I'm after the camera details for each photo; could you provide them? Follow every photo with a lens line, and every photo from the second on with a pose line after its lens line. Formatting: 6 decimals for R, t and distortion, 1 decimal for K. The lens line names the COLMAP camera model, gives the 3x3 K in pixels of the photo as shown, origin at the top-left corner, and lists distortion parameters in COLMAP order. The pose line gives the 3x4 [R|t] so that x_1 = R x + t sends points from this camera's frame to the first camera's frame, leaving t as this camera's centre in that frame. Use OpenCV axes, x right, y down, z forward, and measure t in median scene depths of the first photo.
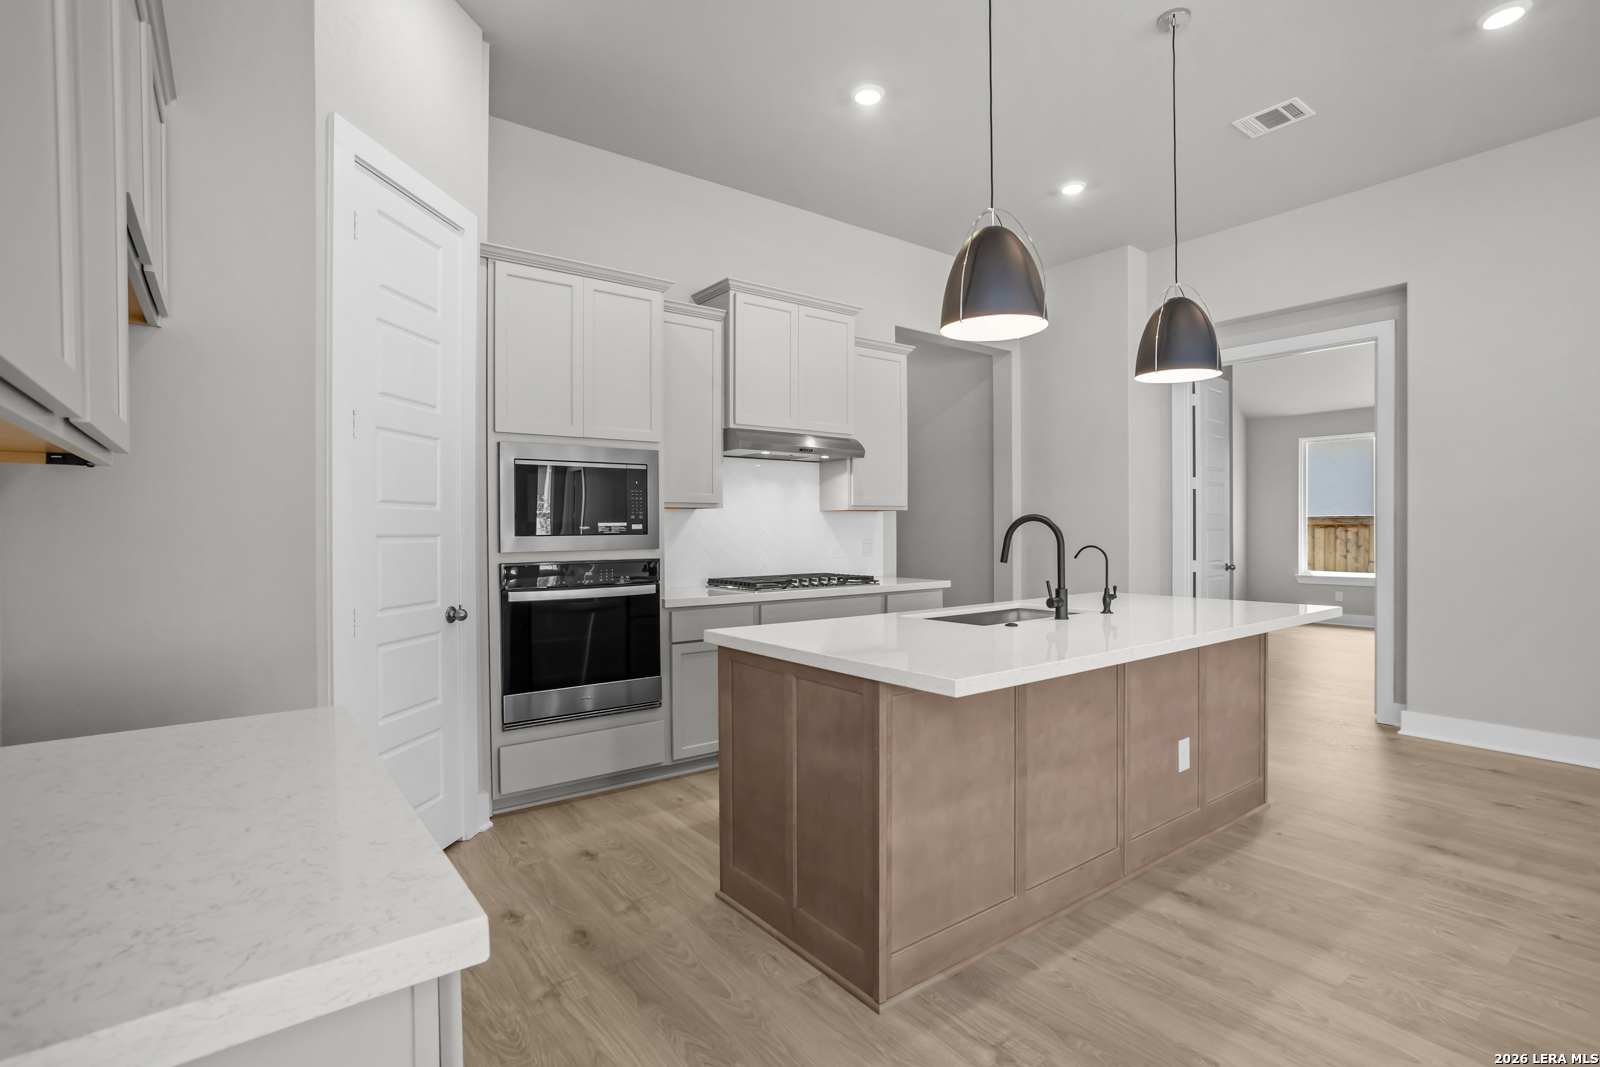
lens RADIAL K [[775.5, 0, 809.4], [0, 775.5, 527.9], [0, 0, 1]] dist [-0.042602, 0.011926]
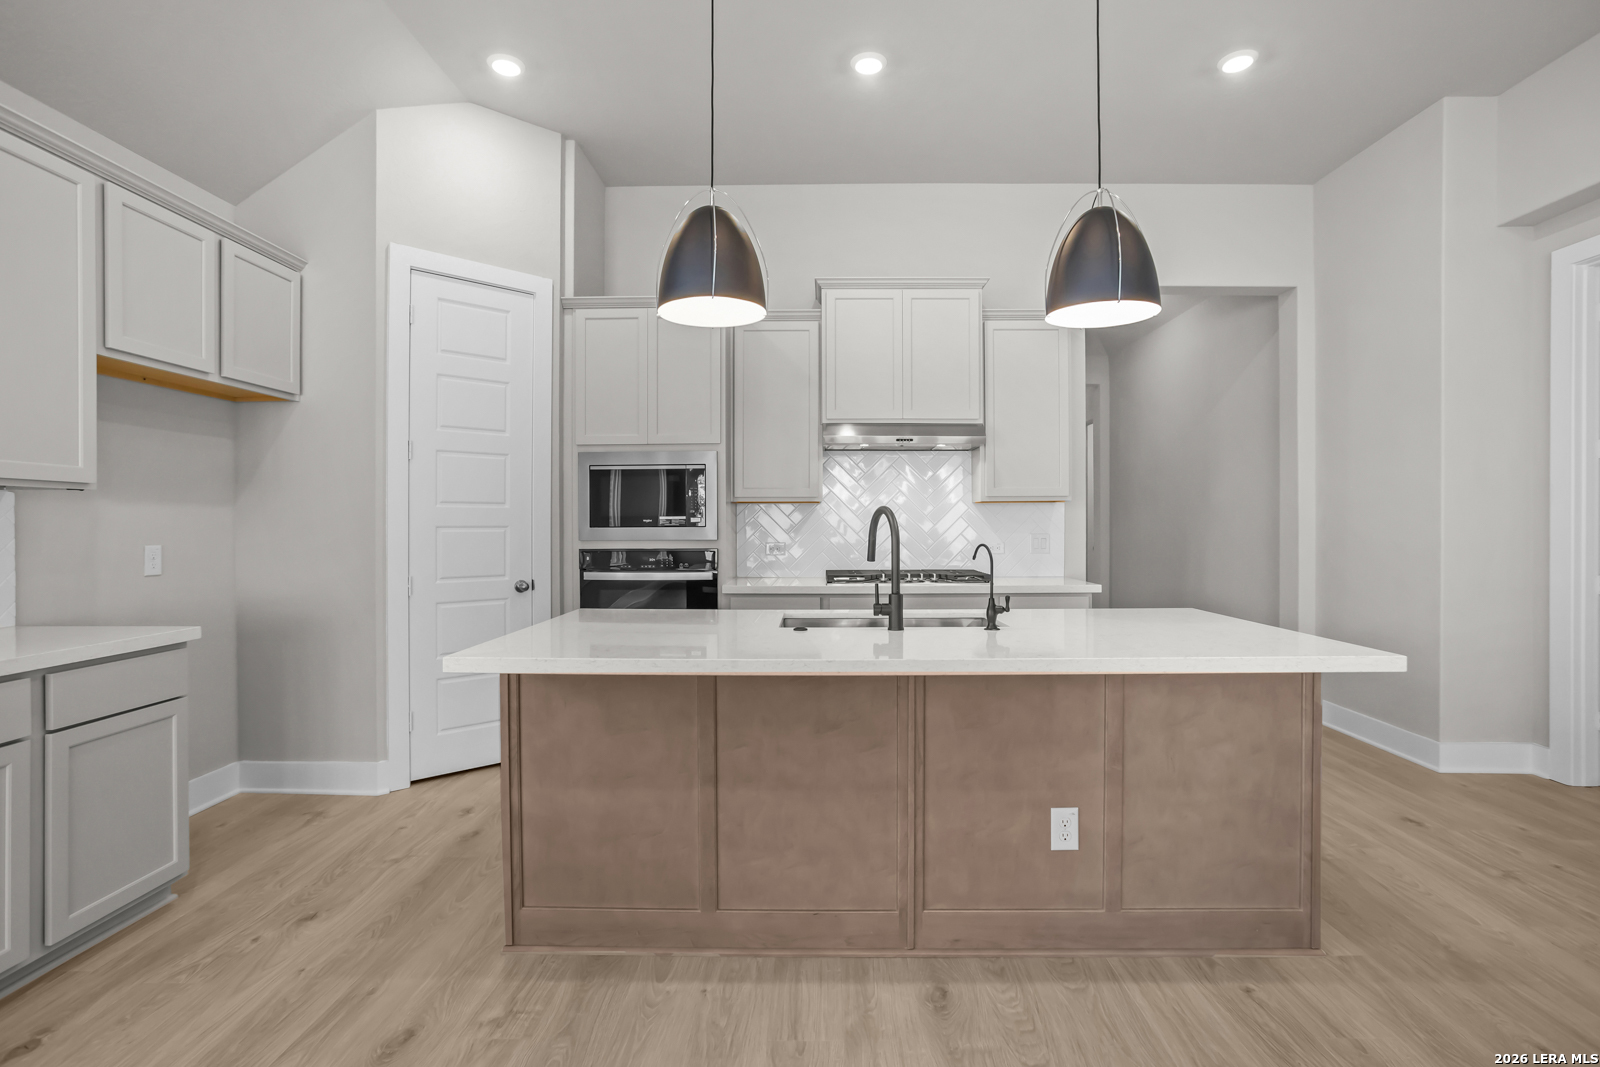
lens RADIAL K [[775.5, 0, 810.0], [0, 775.5, 522.3], [0, 0, 1]] dist [-0.042602, 0.011926]
pose [[0.784174, 0.002356, -0.620537, 0.623694], [-0.000794, 0.999996, 0.002793, -0.001441], [0.620540, -0.001697, 0.784173, 0.219476]]
